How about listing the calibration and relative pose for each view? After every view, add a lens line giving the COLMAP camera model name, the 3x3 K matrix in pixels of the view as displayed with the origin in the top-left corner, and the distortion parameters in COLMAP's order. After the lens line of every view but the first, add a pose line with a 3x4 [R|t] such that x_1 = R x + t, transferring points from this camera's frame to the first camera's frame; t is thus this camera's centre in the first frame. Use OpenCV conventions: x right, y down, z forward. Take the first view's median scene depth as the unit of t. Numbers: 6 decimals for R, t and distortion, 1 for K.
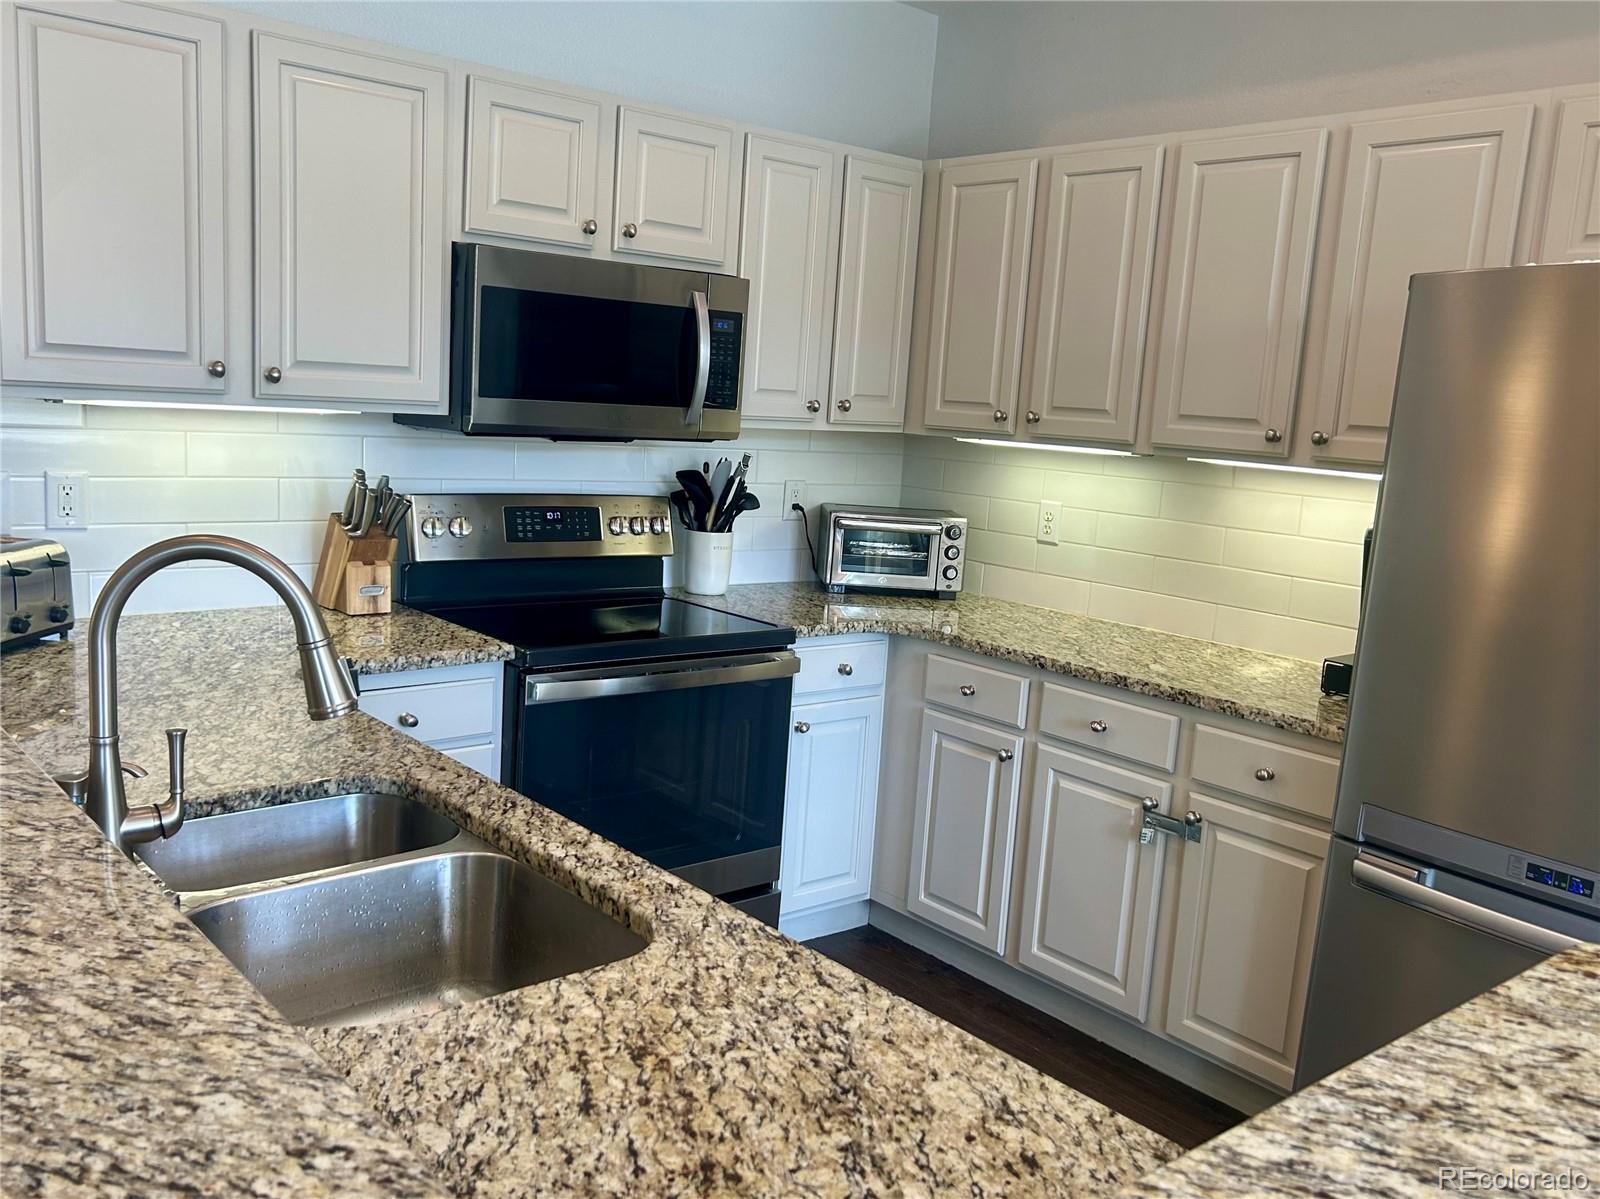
lens RADIAL K [[1345.2, 0, 785.2], [0, 1345.2, 601.6], [0, 0, 1]] dist [0.142517, -0.222317]
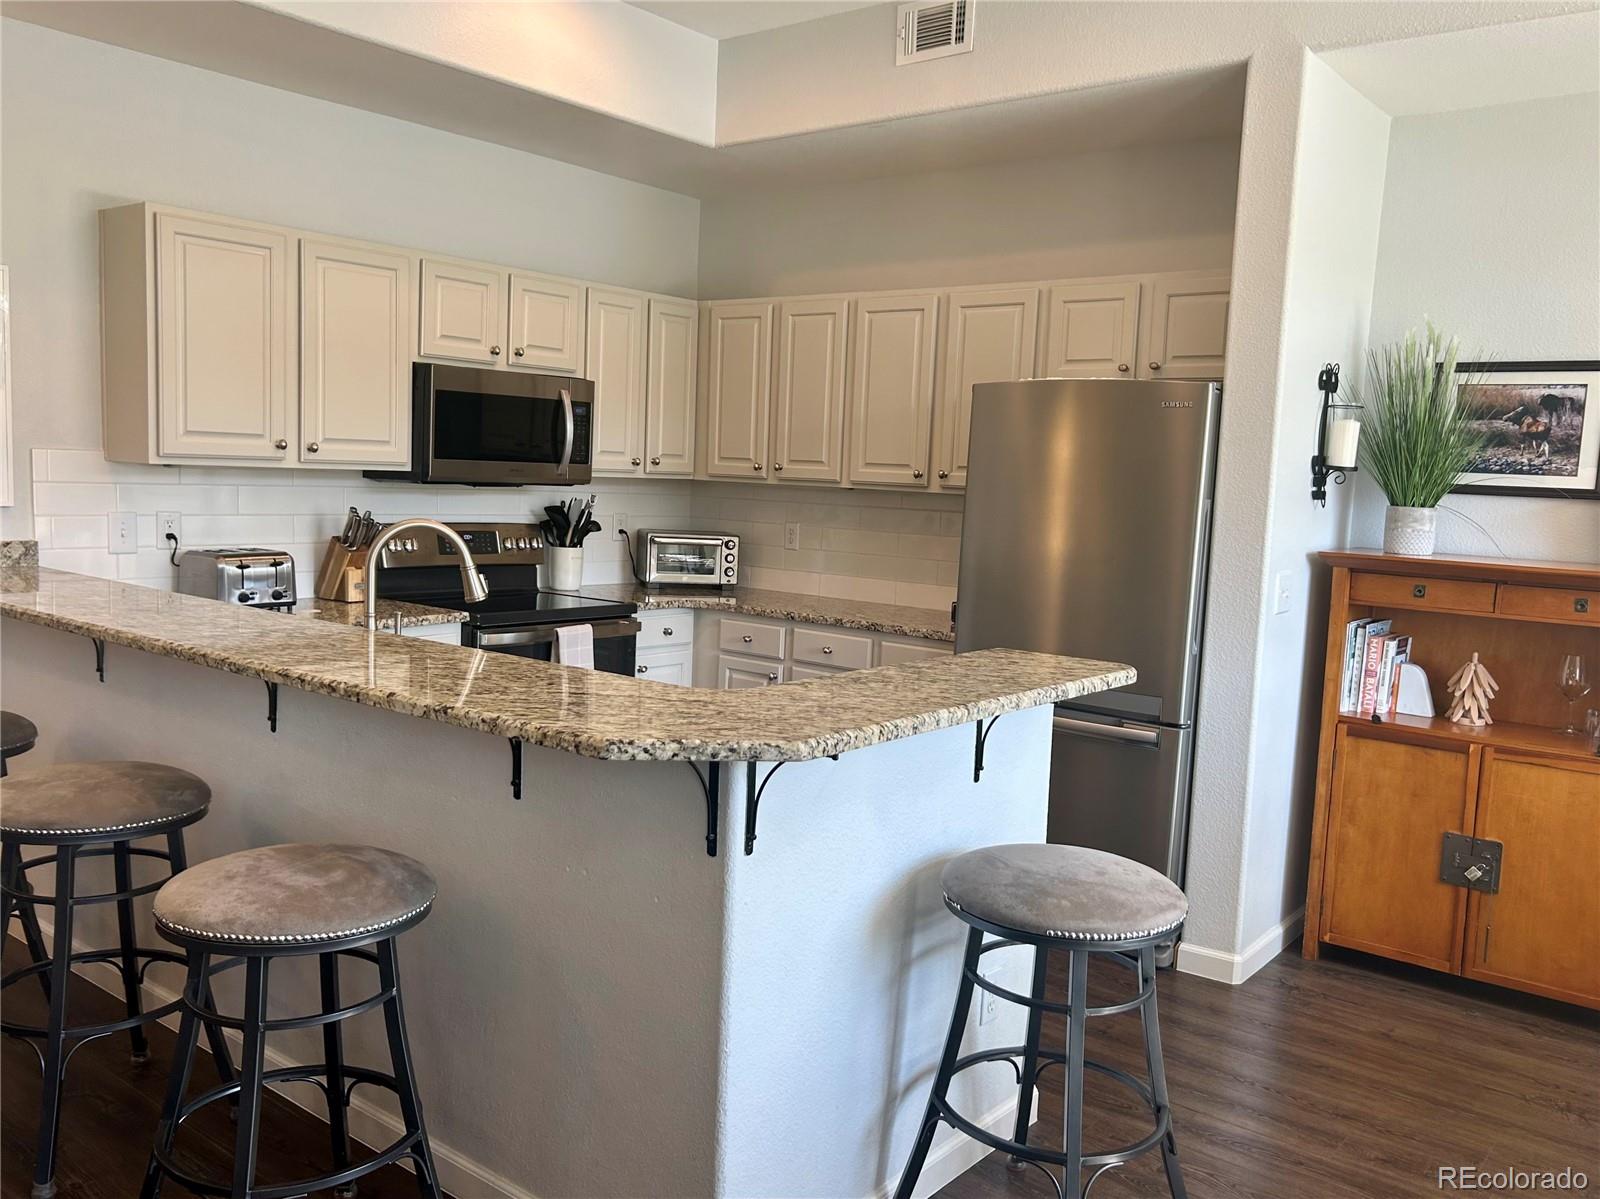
lens RADIAL K [[1345.2, 0, 785.2], [0, 1345.2, 601.6], [0, 0, 1]] dist [0.142517, -0.222317]
pose [[0.981657, -0.039865, 0.186440, -0.115050], [0.048416, 0.997963, -0.041536, 0.091855], [-0.184405, 0.049800, 0.981588, -0.565040]]
